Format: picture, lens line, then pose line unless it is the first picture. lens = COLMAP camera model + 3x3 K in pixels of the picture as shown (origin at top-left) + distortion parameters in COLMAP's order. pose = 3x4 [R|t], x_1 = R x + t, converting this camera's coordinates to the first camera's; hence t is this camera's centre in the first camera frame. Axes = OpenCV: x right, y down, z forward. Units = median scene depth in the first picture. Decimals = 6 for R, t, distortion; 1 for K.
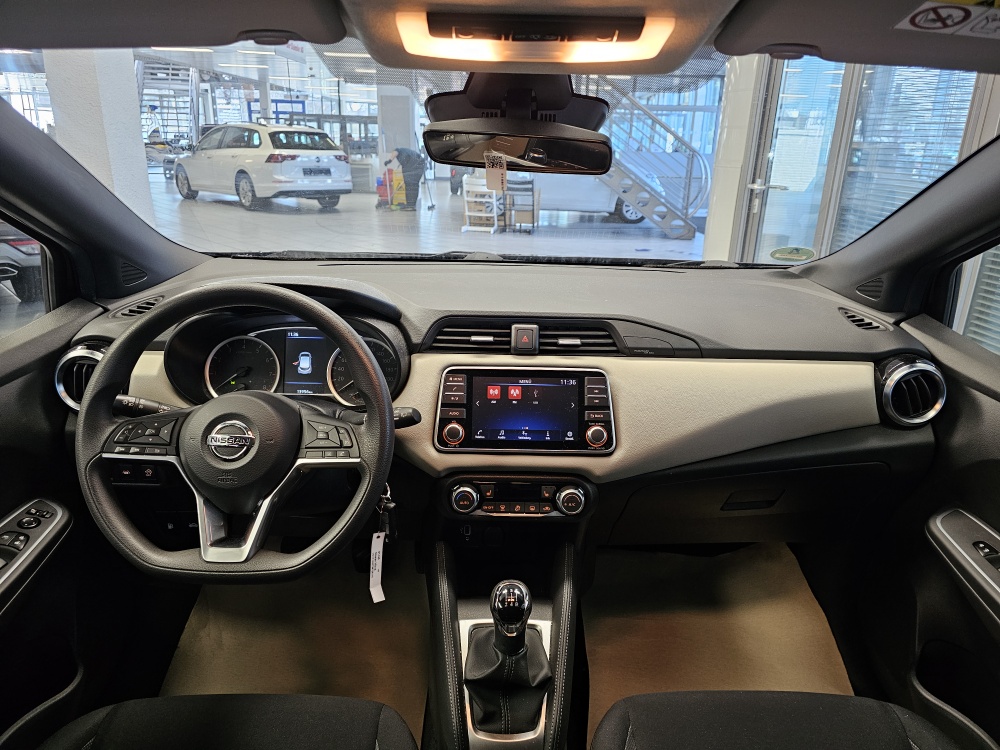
lens RADIAL K [[674.4, 0, 501.5], [0, 674.4, 370.8], [0, 0, 1]] dist [0.079759, -0.087185]
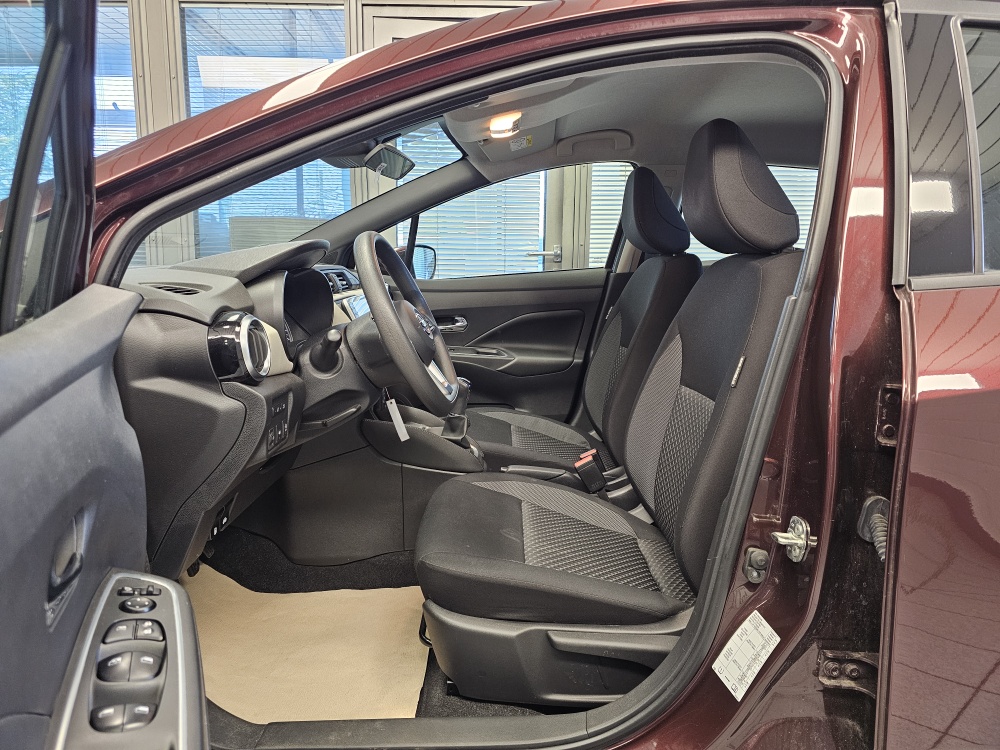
lens RADIAL K [[662.0, 0, 500.8], [0, 662.0, 347.5], [0, 0, 1]] dist [0.041988, -0.000315]
pose [[0.004279, -0.158688, 0.987319, -1.592509], [0.323420, 0.934484, 0.148795, -0.010883], [-0.946246, 0.318682, 0.055321, 0.623983]]
